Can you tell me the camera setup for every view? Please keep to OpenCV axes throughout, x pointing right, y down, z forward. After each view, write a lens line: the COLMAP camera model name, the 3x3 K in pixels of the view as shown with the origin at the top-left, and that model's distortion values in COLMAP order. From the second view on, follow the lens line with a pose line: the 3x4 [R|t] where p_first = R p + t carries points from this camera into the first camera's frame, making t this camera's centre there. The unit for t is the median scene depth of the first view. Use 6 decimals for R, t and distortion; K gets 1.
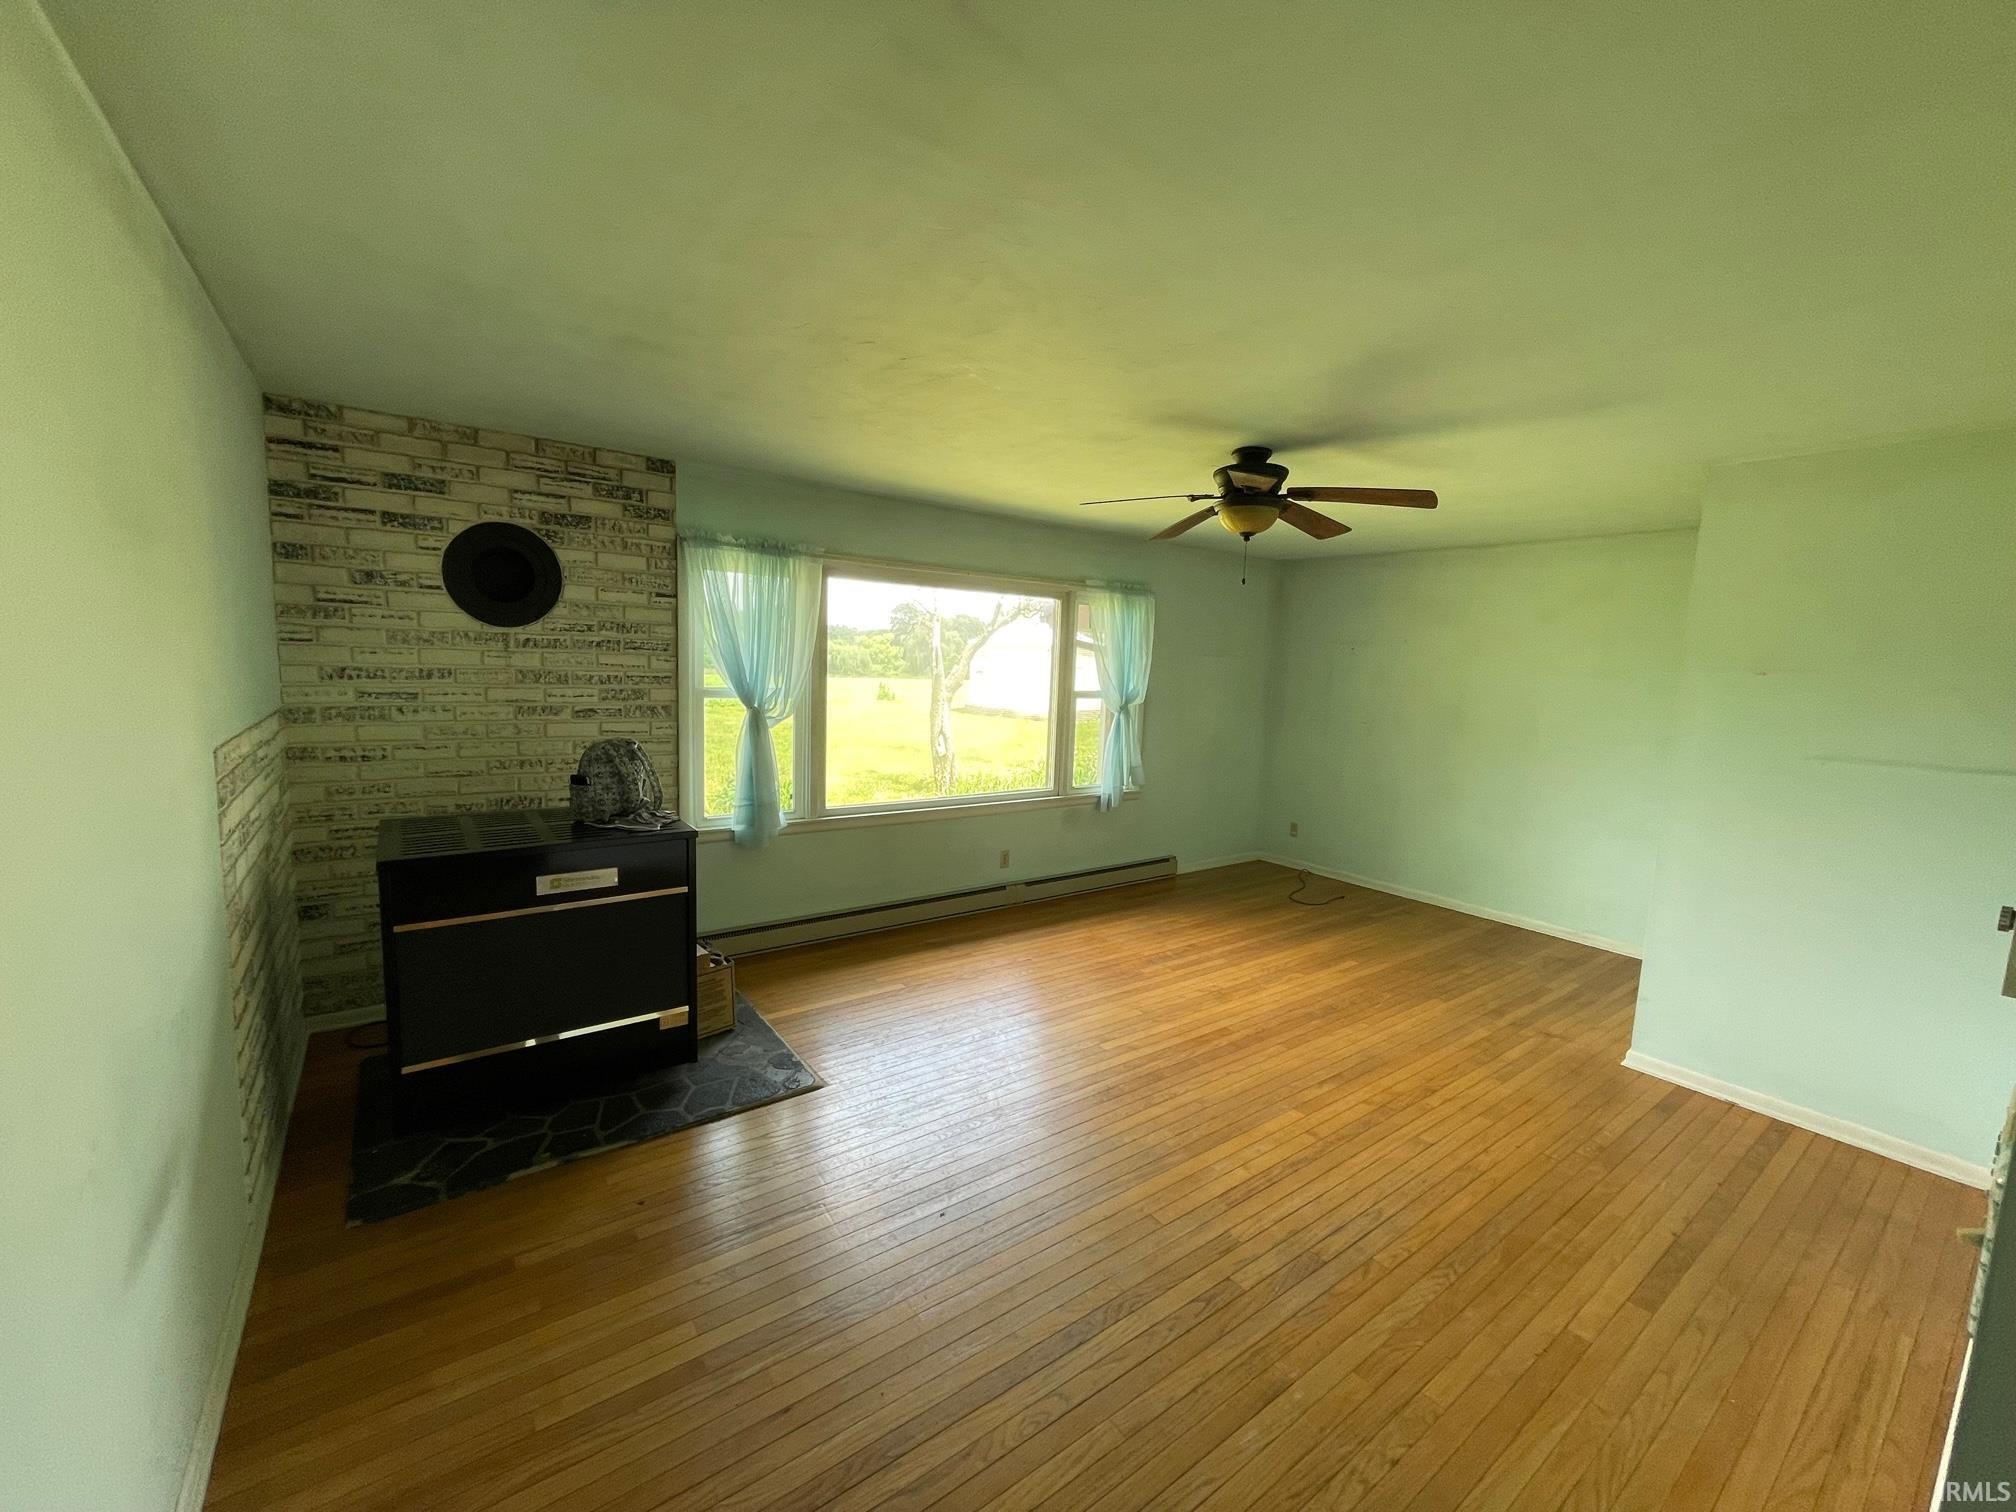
lens RADIAL K [[812.6, 0, 1006.7], [0, 812.6, 750.0], [0, 0, 1]] dist [-0.000687, -0.000307]
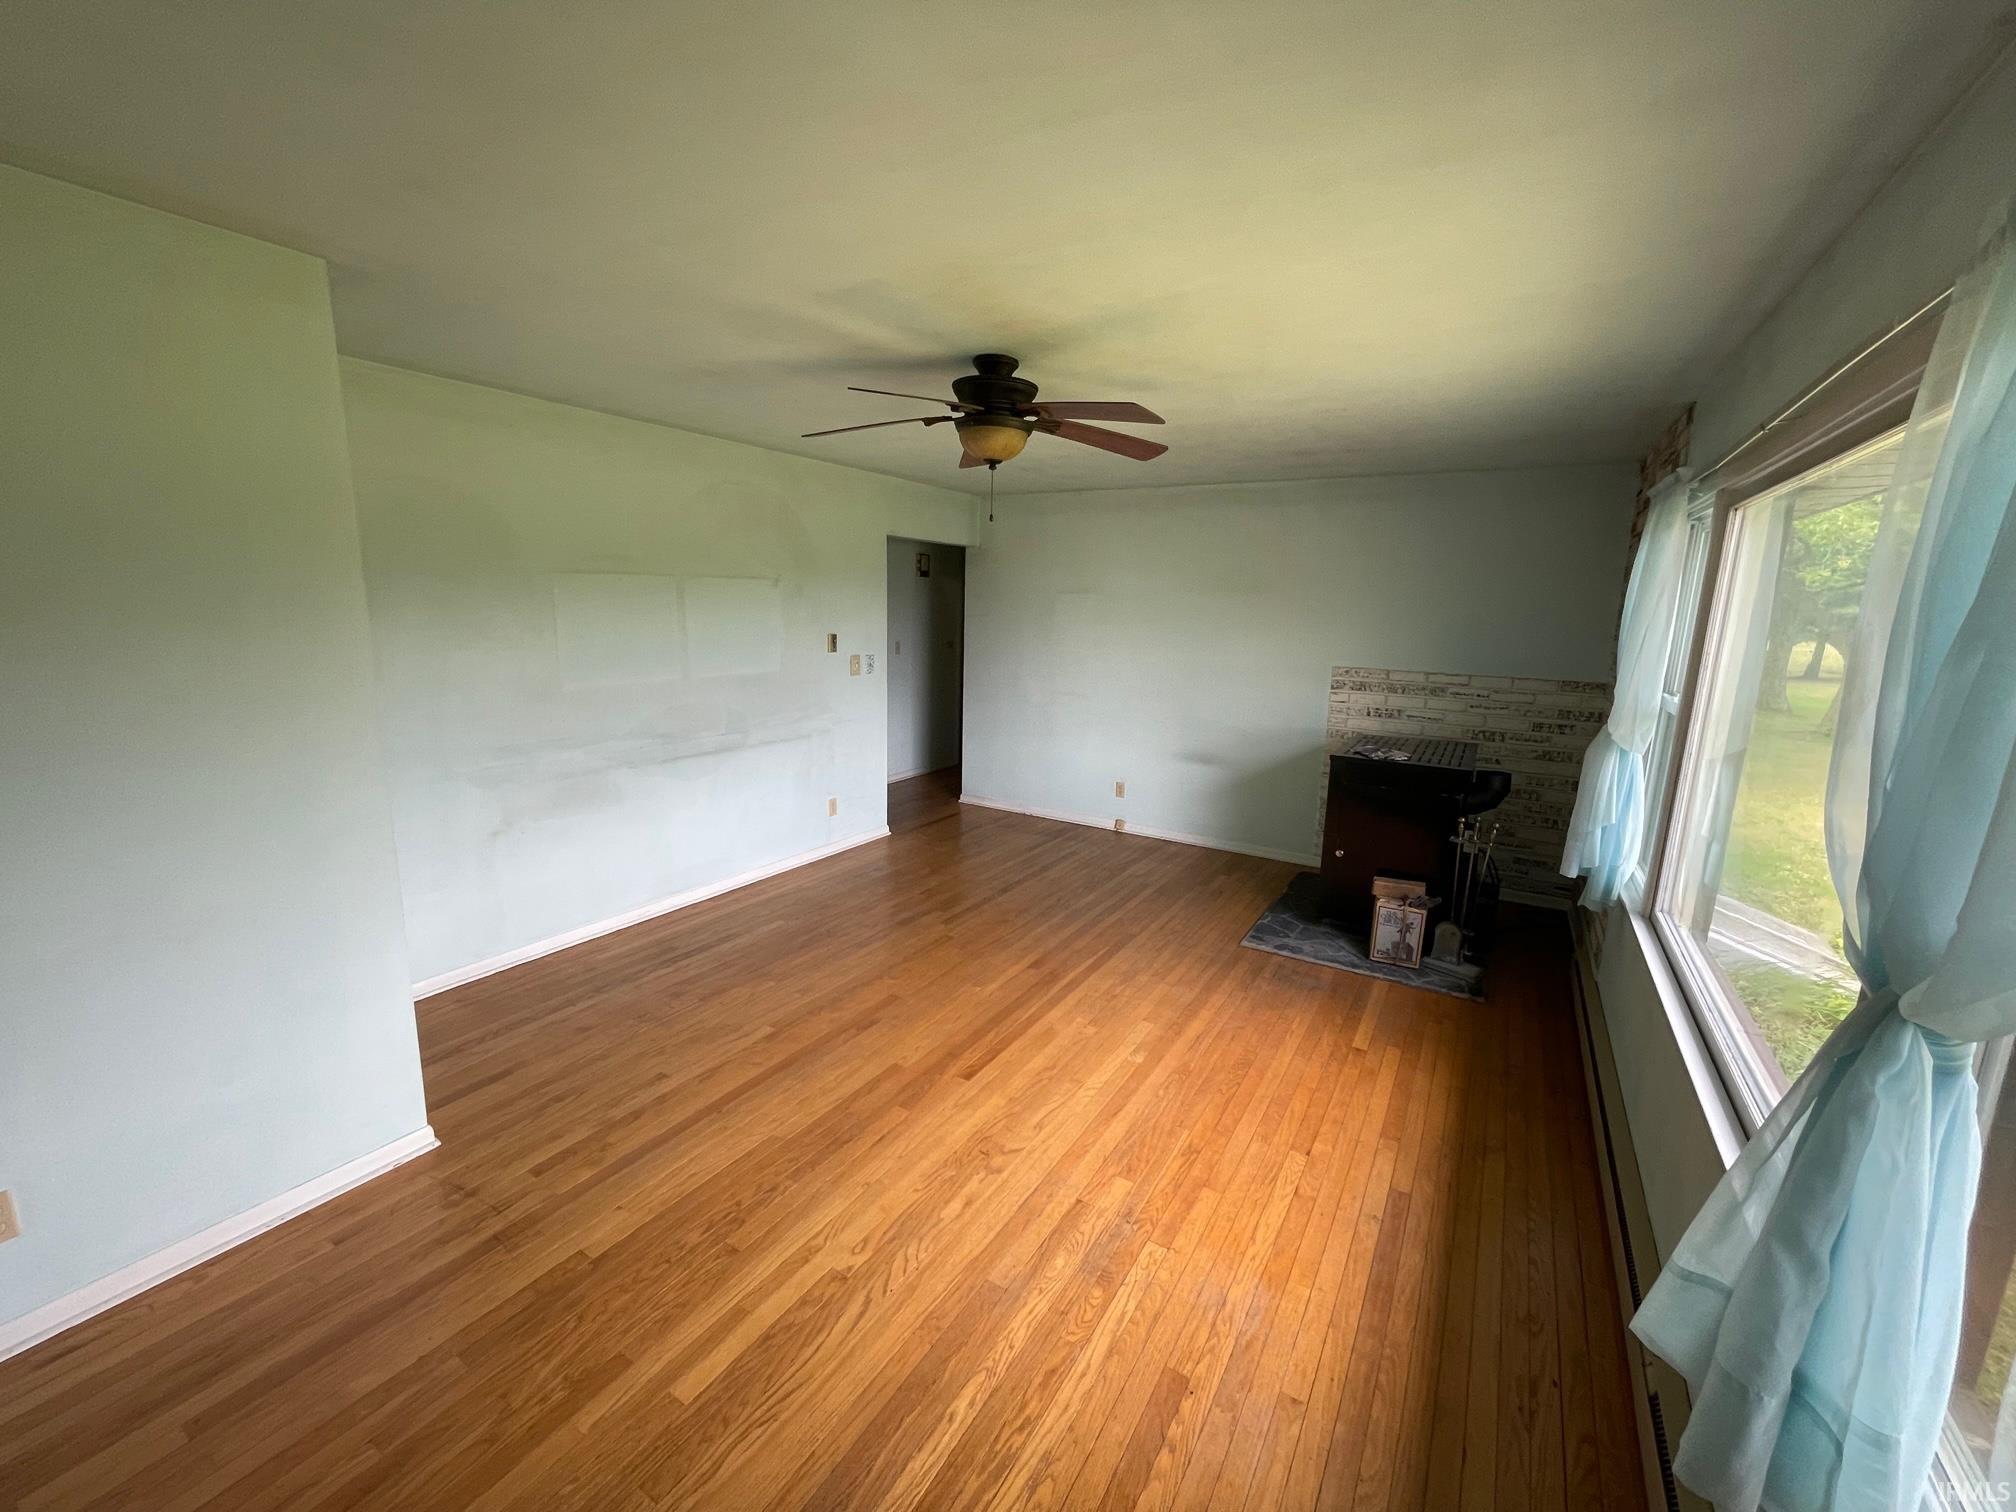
lens RADIAL K [[812.6, 0, 1006.7], [0, 812.6, 750.0], [0, 0, 1]] dist [-0.000687, -0.000307]
pose [[-0.927088, 0.006280, -0.374791, 0.563967], [-0.100755, 0.958888, 0.265295, -0.192133], [0.361049, 0.283714, -0.888341, 1.731603]]
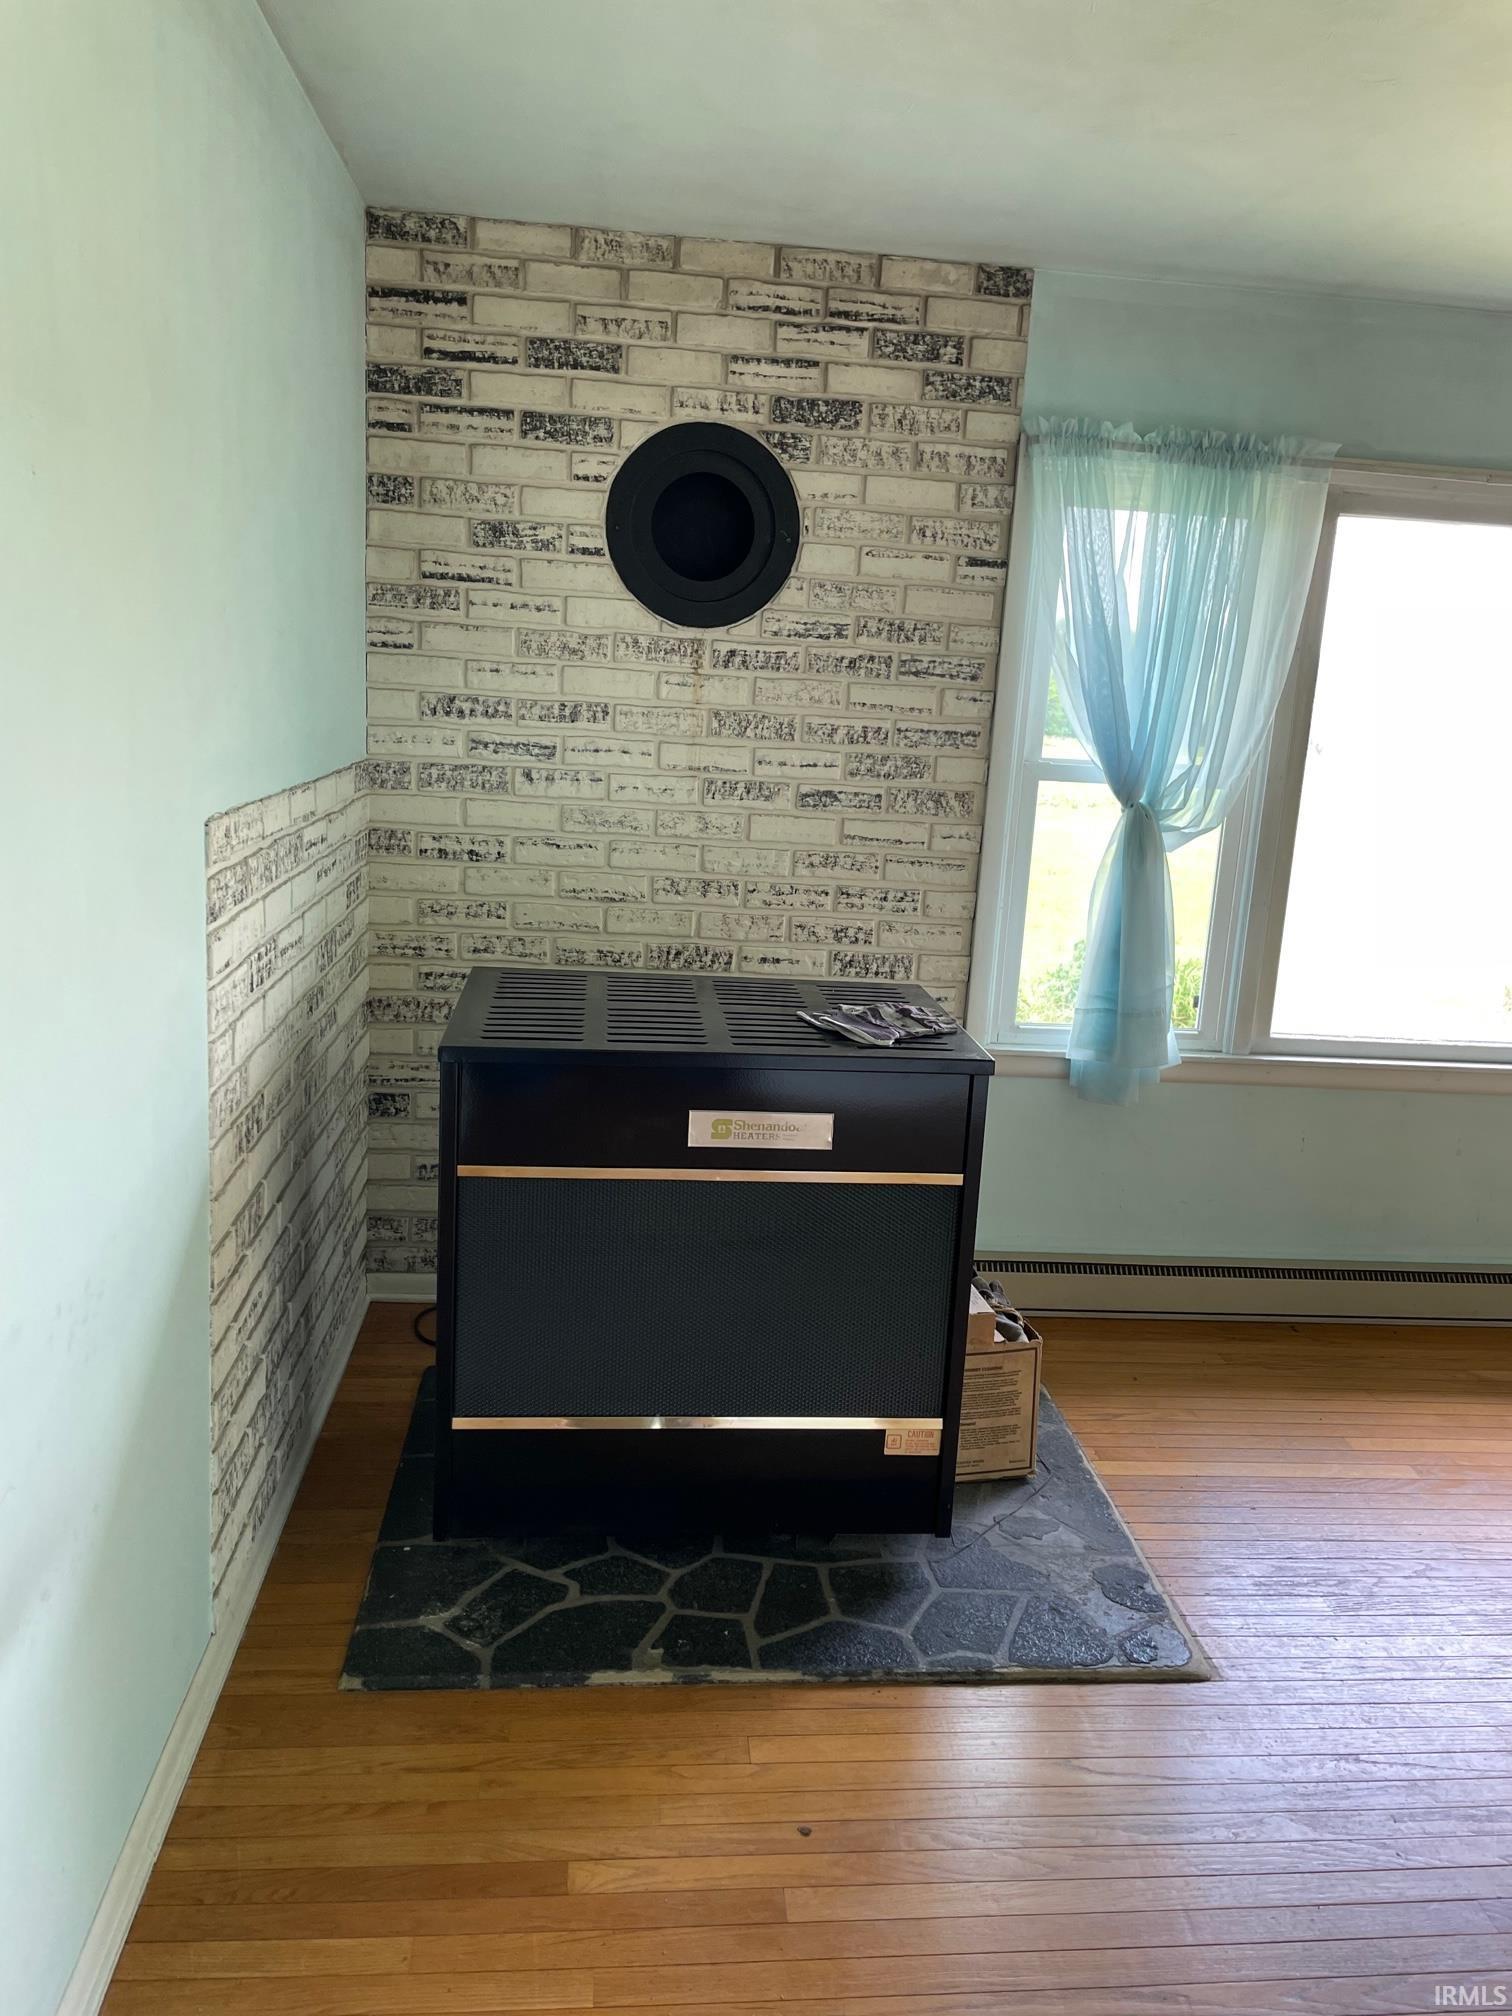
lens RADIAL K [[1560.0, 0, 756.0], [0, 1560.0, 1008.0], [0, 0, 1]] dist [0.091428, -0.115280]
pose [[0.858624, 0.118496, -0.498723, -0.046113], [-0.083287, 0.992236, 0.092362, -0.002205], [0.505795, -0.037767, 0.861827, 0.135832]]
